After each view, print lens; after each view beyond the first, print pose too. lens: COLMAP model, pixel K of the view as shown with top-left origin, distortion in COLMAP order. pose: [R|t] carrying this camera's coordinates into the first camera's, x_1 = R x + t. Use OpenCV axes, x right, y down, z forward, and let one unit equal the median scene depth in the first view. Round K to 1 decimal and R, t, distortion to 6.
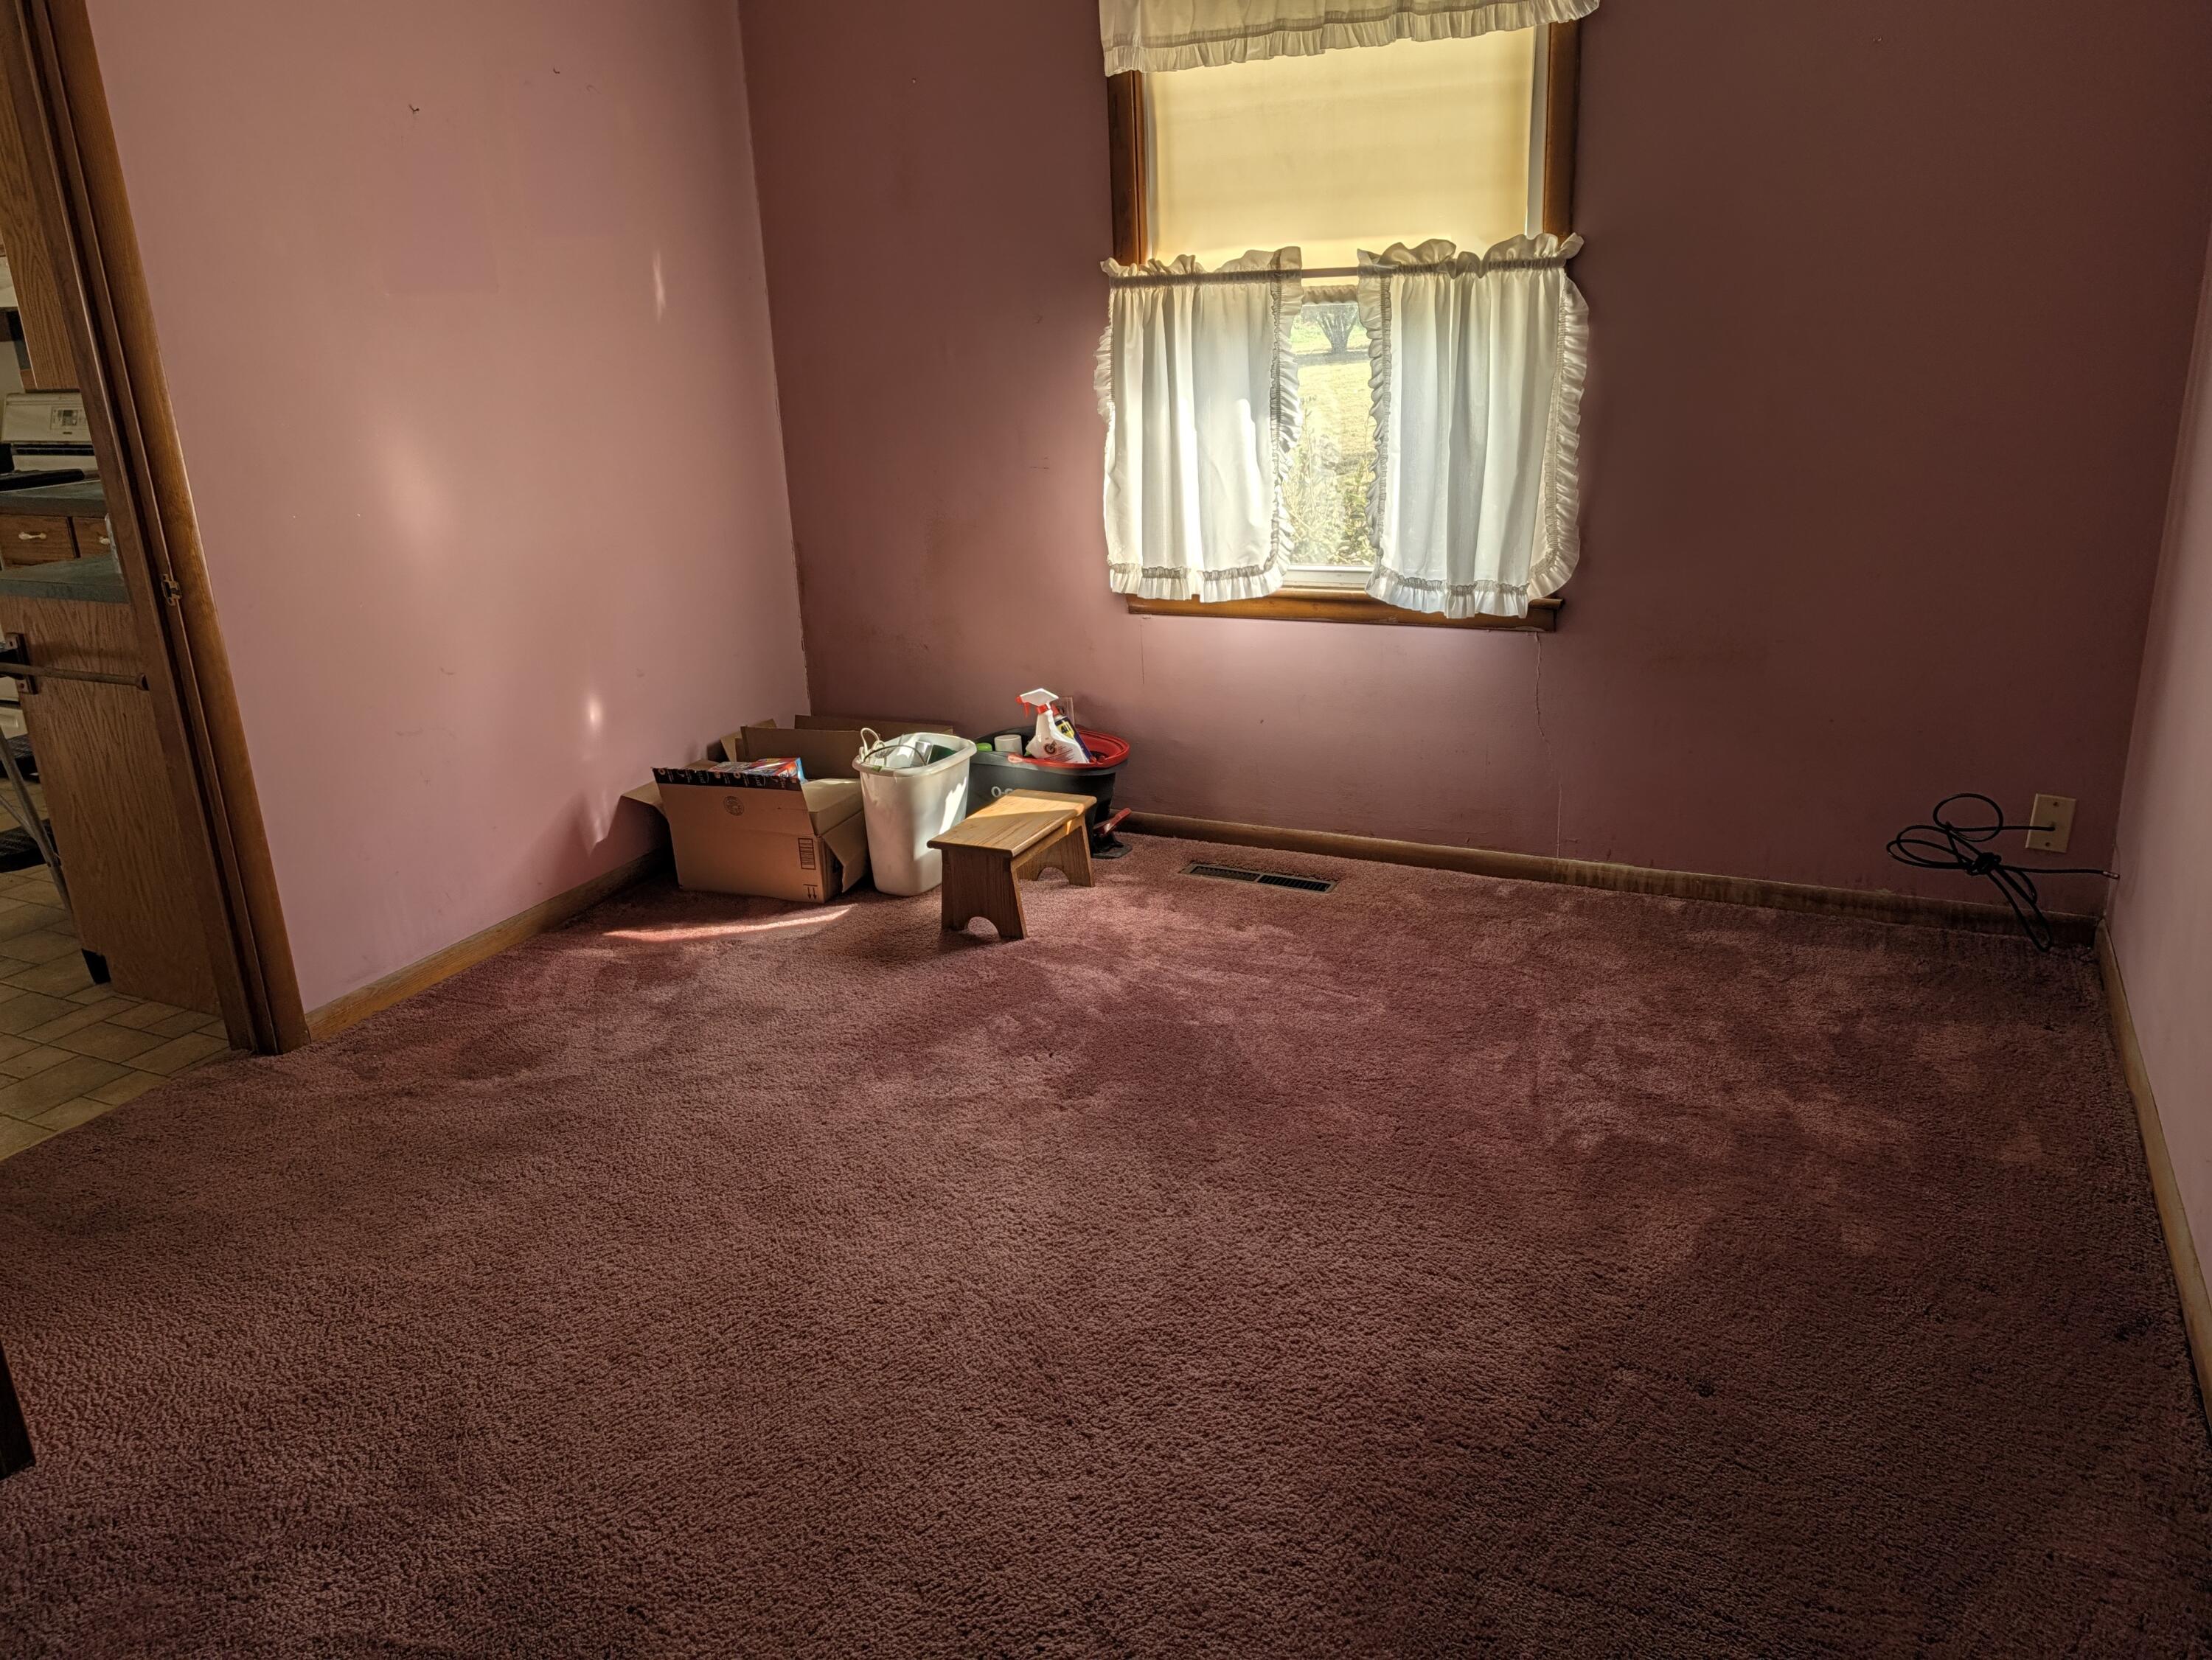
lens RADIAL K [[1575.2, 0, 1107.8], [0, 1575.2, 826.5], [0, 0, 1]] dist [-0.004718, 0.007991]
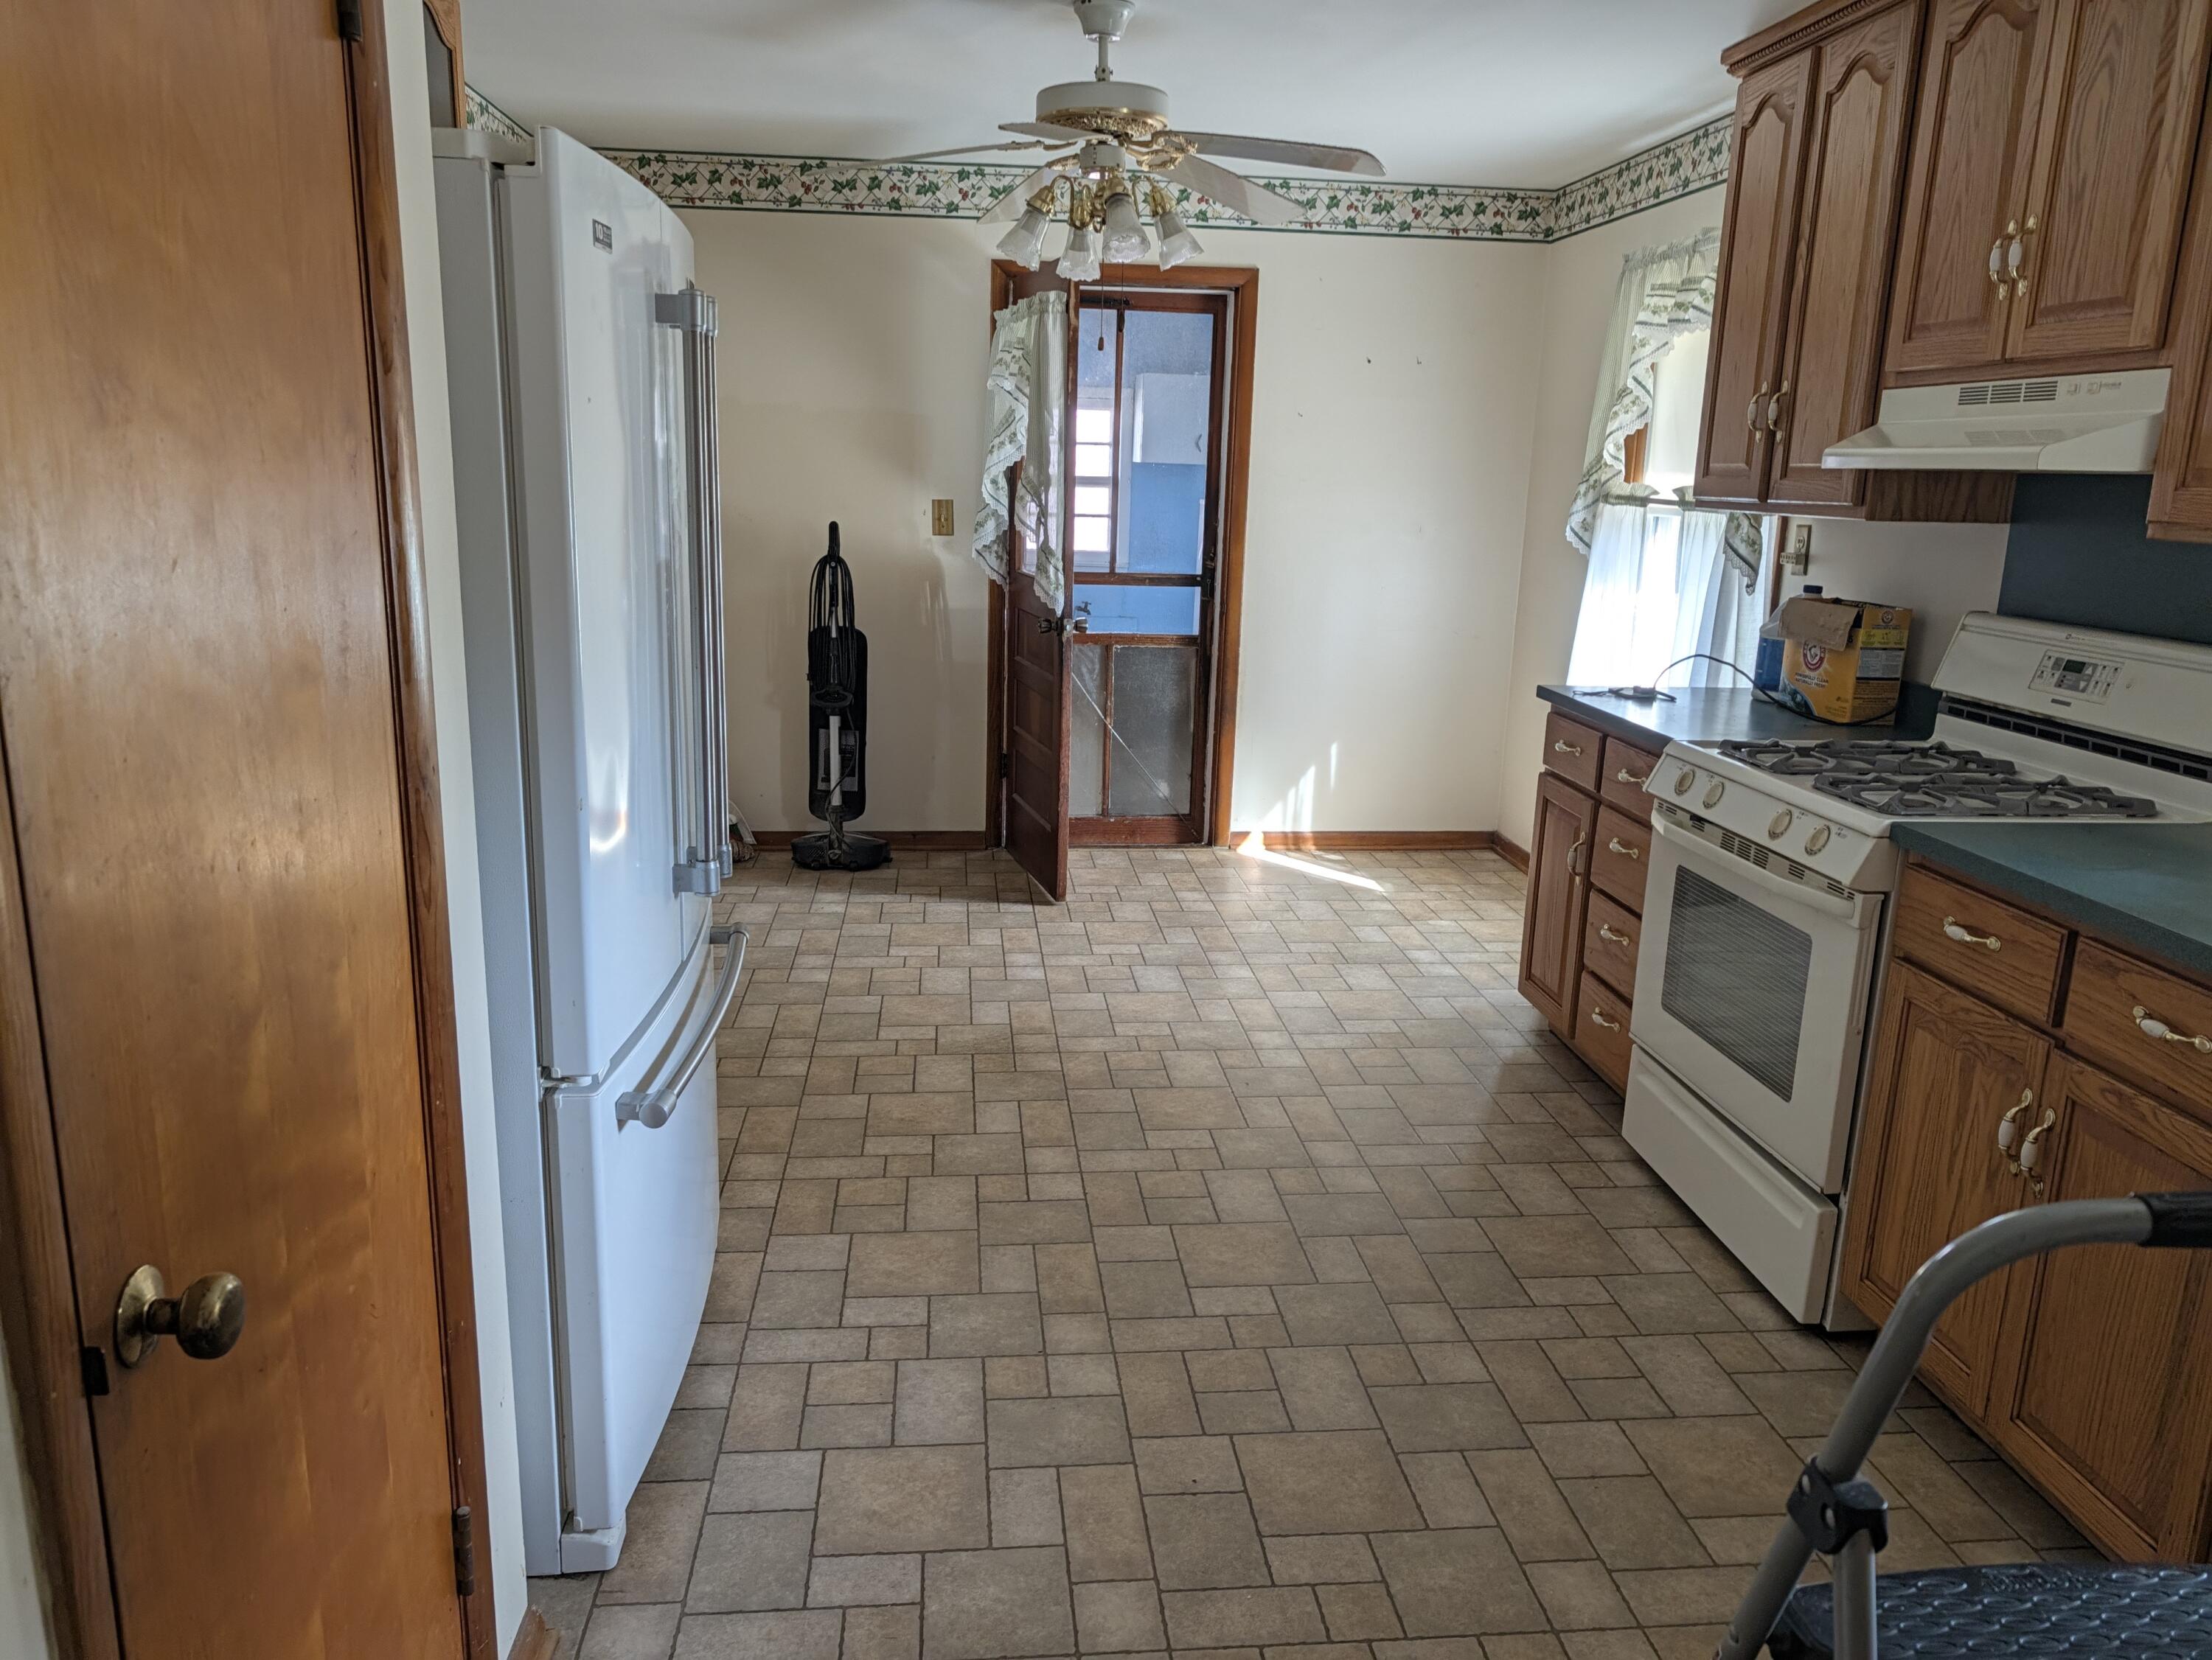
lens RADIAL K [[1575.2, 0, 1105.8], [0, 1575.2, 828.5], [0, 0, 1]] dist [-0.004718, 0.007991]
pose [[0.538639, 0.244031, -0.806422, -0.395621], [-0.298248, 0.950387, 0.088386, -0.160388], [0.787982, 0.192906, 0.584698, 0.444332]]
